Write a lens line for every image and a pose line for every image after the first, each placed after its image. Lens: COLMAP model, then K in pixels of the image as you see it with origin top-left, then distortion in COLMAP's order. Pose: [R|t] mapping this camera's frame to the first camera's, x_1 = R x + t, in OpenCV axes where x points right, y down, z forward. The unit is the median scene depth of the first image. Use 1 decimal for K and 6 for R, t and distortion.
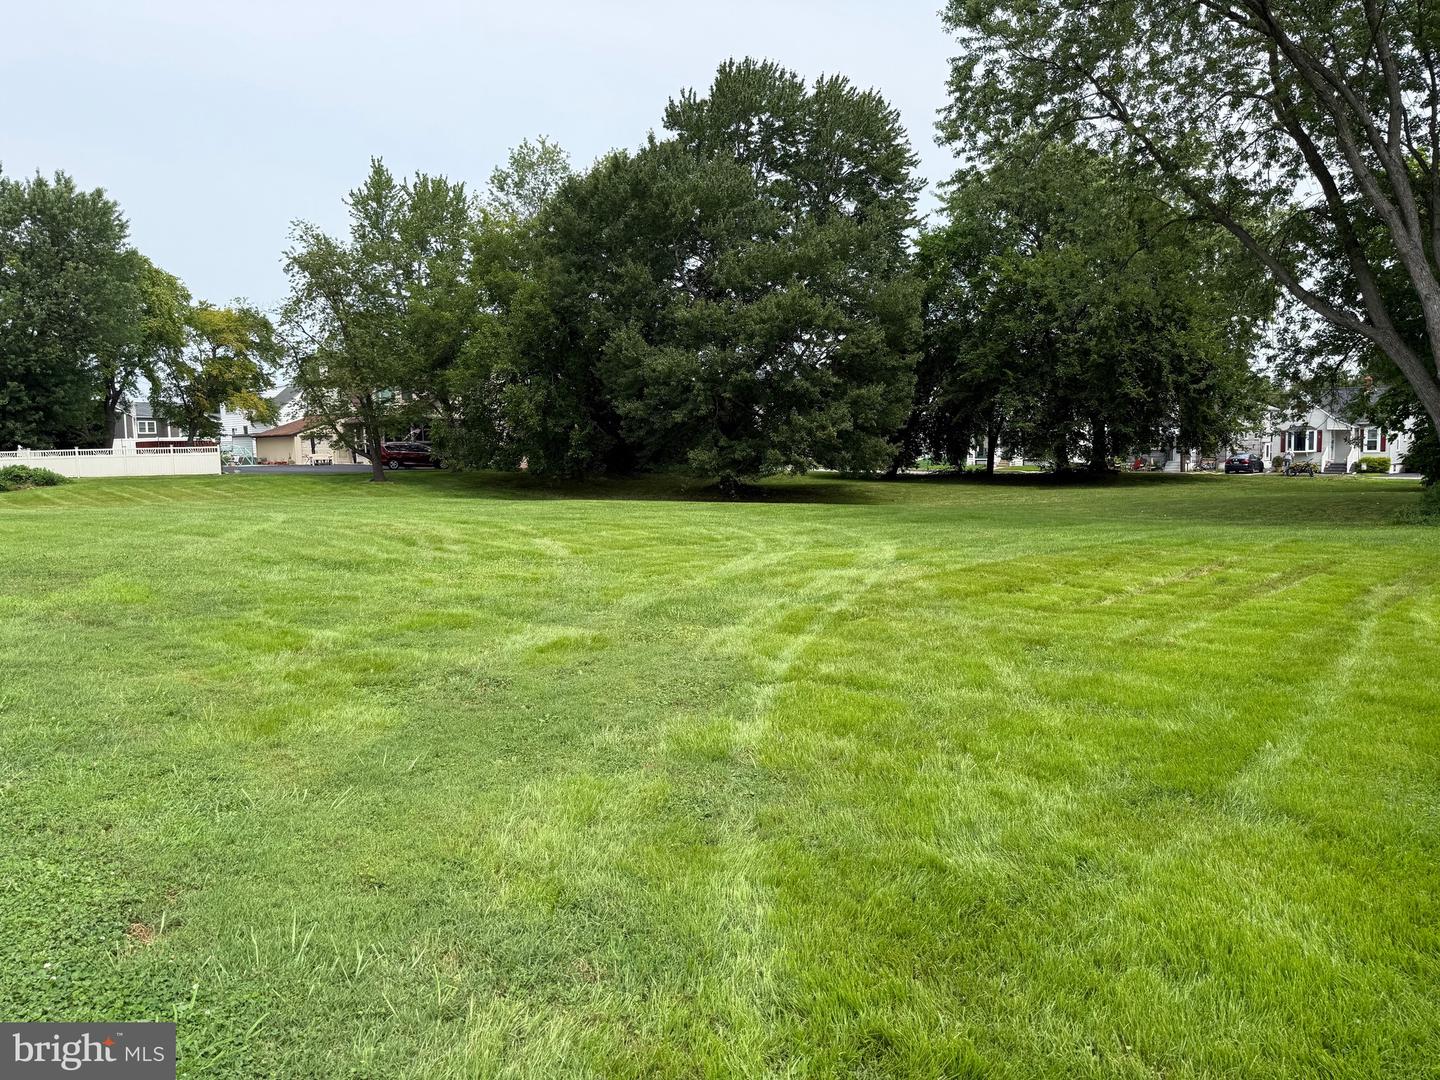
lens RADIAL K [[1012.5, 0, 712.3], [0, 1012.5, 533.5], [0, 0, 1]] dist [0.079318, -0.095848]
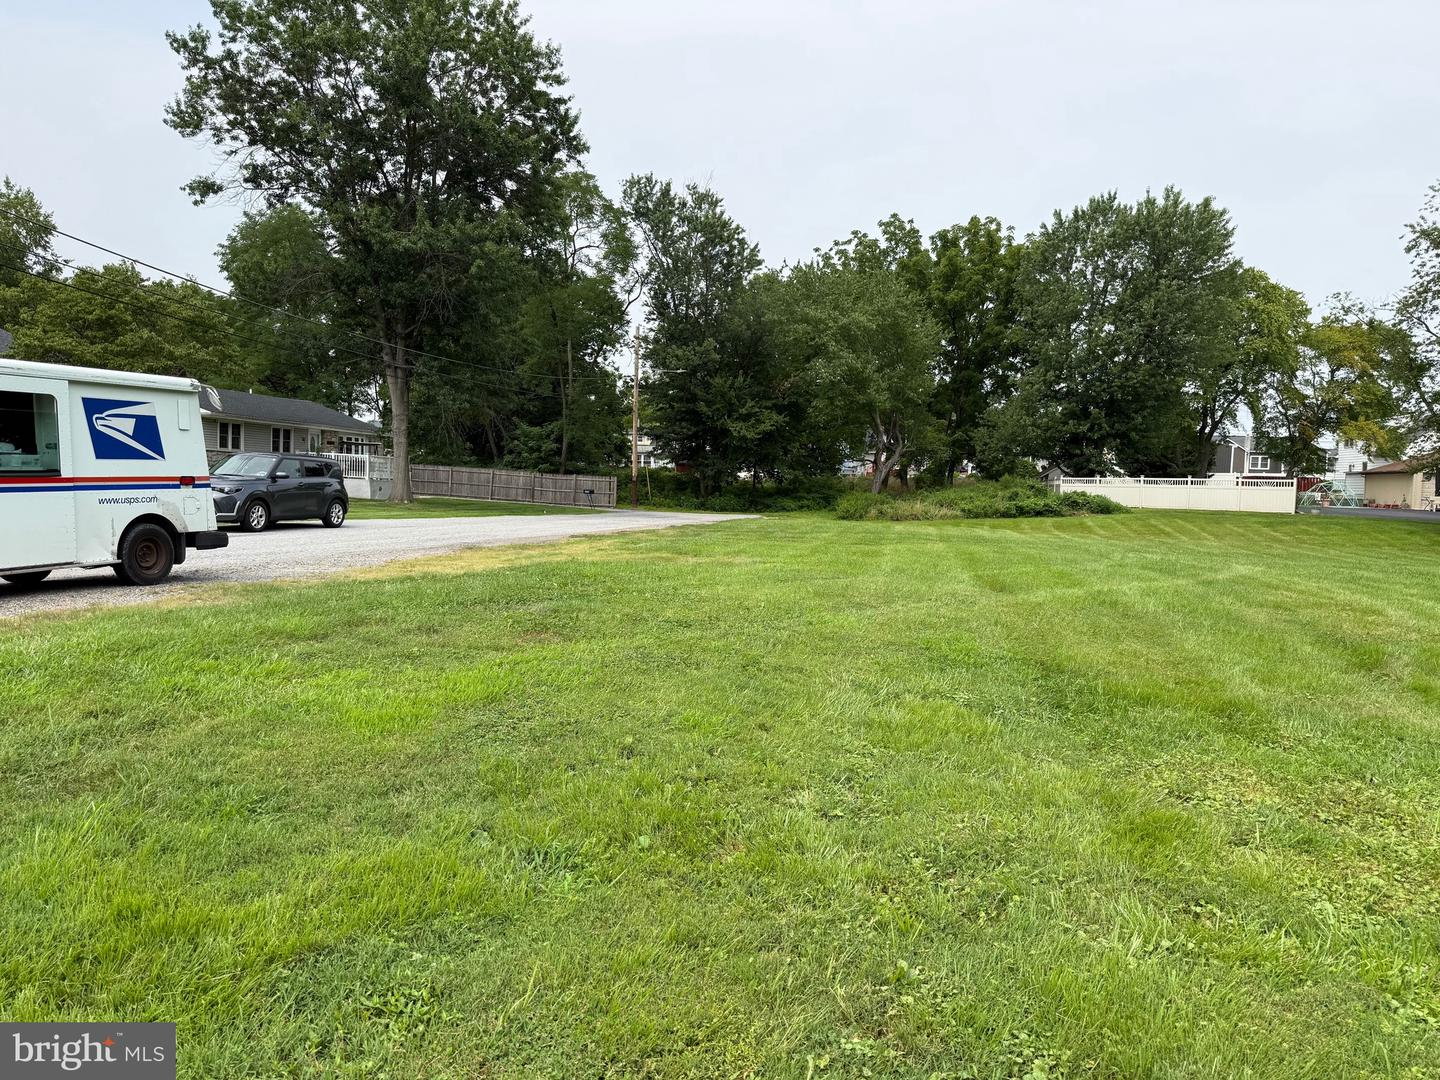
lens RADIAL K [[1012.5, 0, 712.3], [0, 1012.5, 533.5], [0, 0, 1]] dist [0.079318, -0.095848]
pose [[0.526269, 0.080755, -0.846475, -0.020763], [-0.114209, 0.993173, 0.023744, -0.006424], [0.842613, 0.084179, 0.531899, 0.129428]]
